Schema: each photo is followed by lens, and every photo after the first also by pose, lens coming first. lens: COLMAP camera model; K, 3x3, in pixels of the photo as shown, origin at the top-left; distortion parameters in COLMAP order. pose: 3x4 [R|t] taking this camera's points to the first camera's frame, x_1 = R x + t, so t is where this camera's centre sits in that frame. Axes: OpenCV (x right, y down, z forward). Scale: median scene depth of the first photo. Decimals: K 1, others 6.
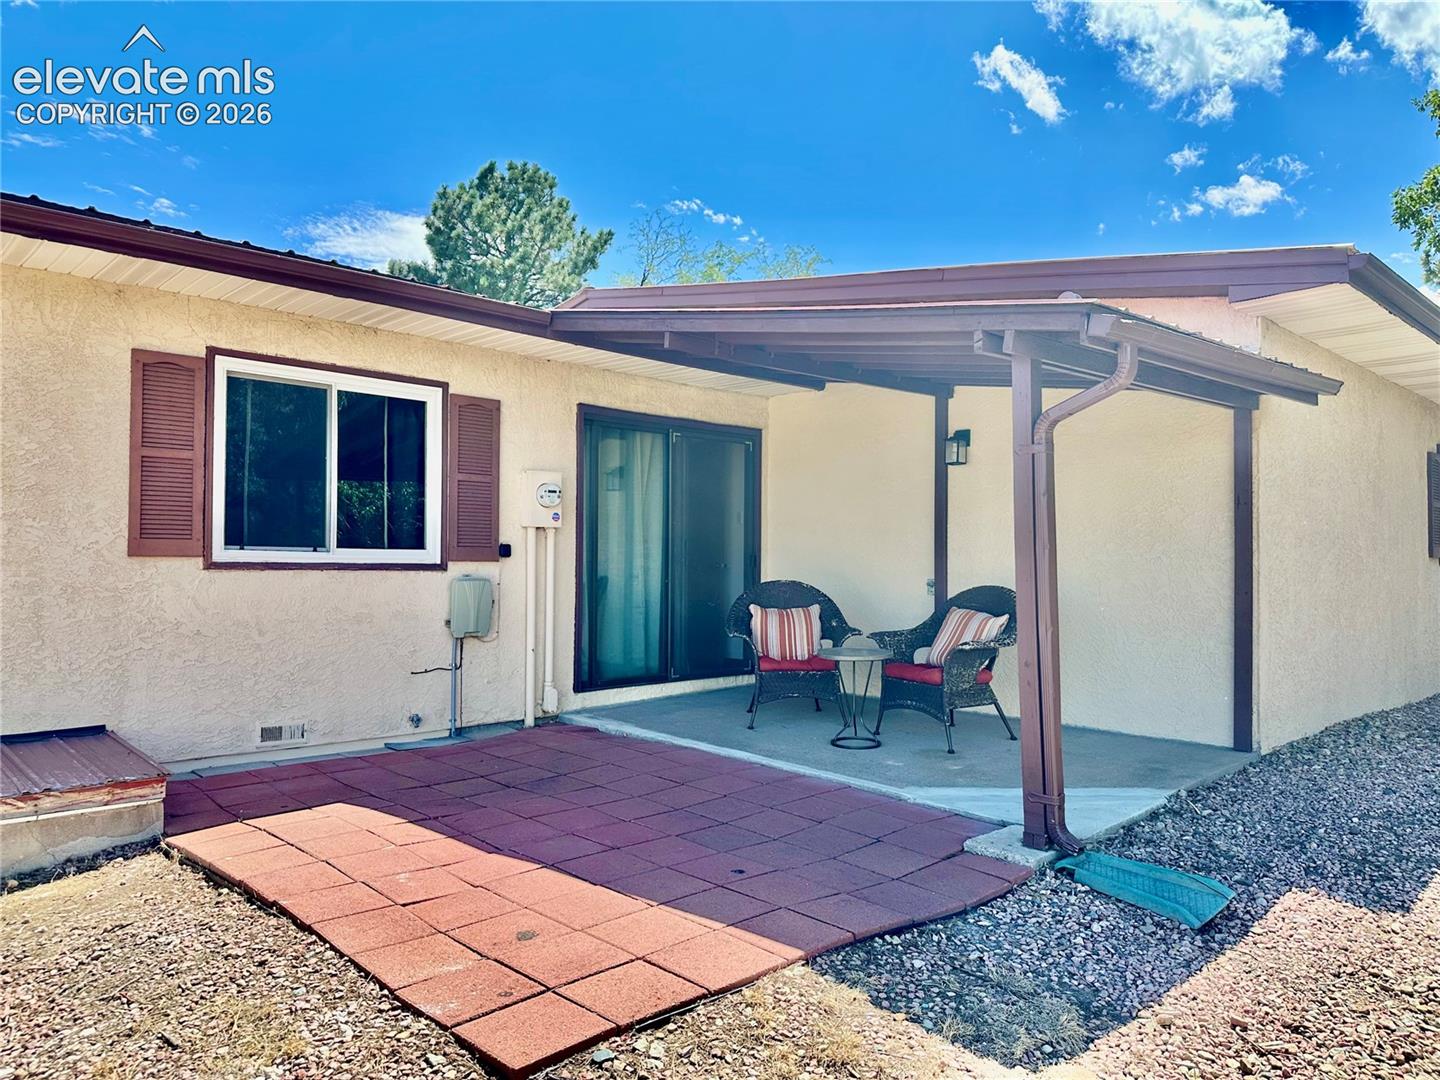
lens RADIAL K [[1016.2, 0, 724.1], [0, 1016.2, 549.3], [0, 0, 1]] dist [0.085506, -0.002795]
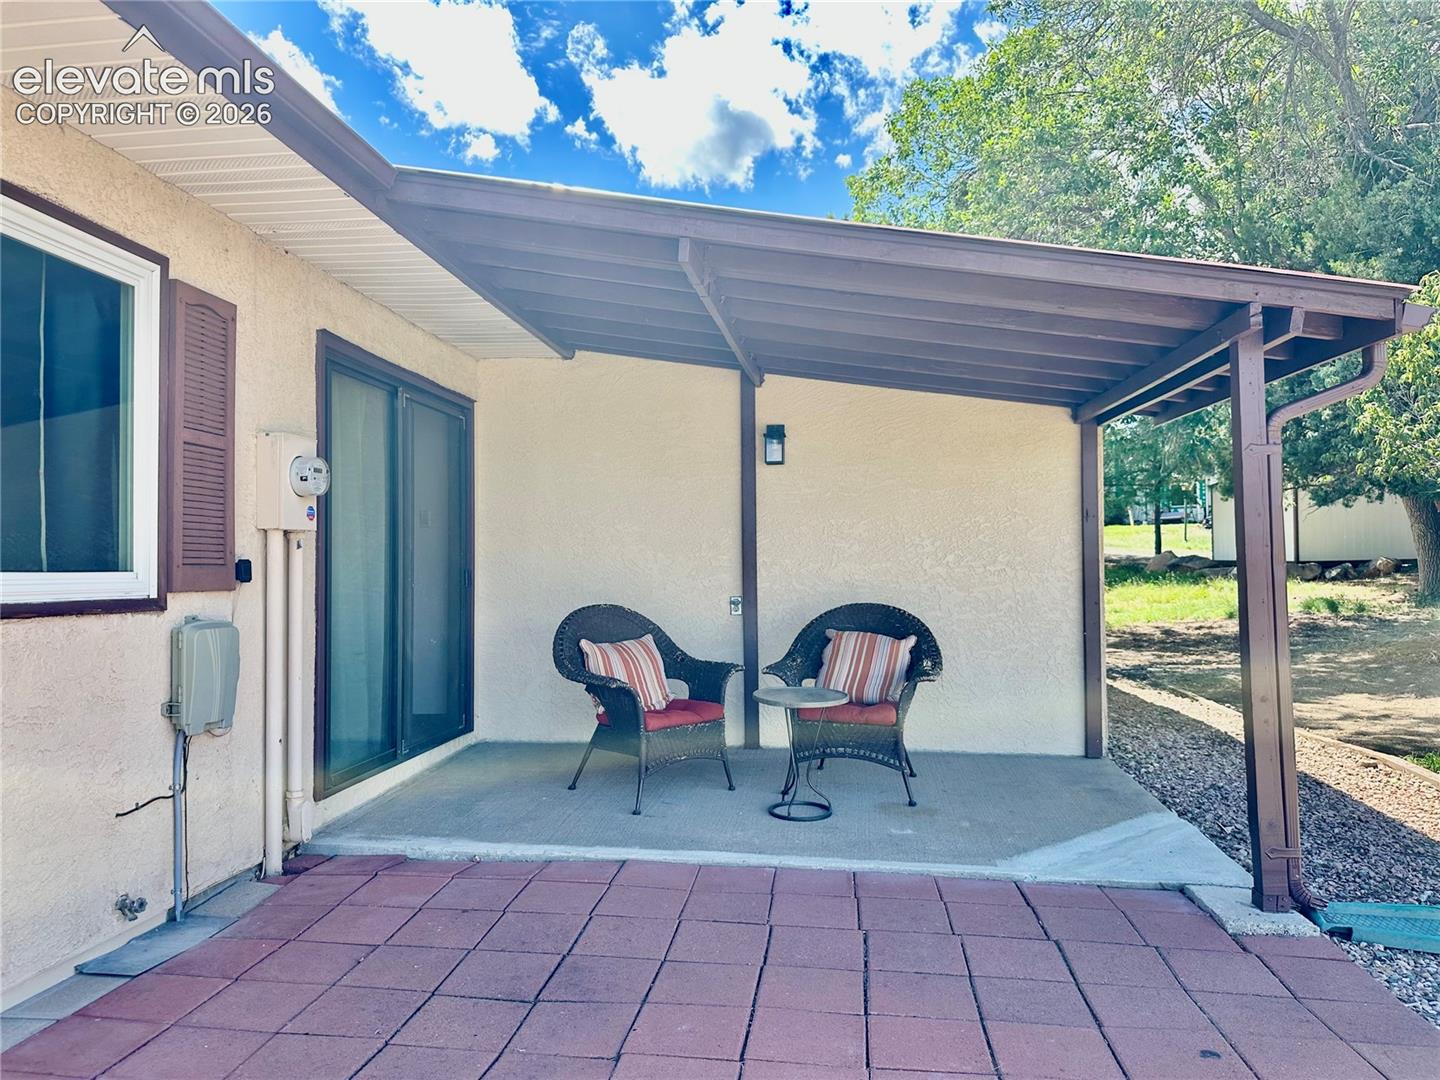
lens RADIAL K [[1011.8, 0, 720.0], [0, 1011.8, 540.0], [0, 0, 1]] dist [0.100394, -0.147025]
pose [[0.767232, 0.006381, 0.641338, -0.388840], [0.003626, 0.999891, -0.014285, -0.006763], [-0.641359, 0.013285, 0.767126, 0.404455]]
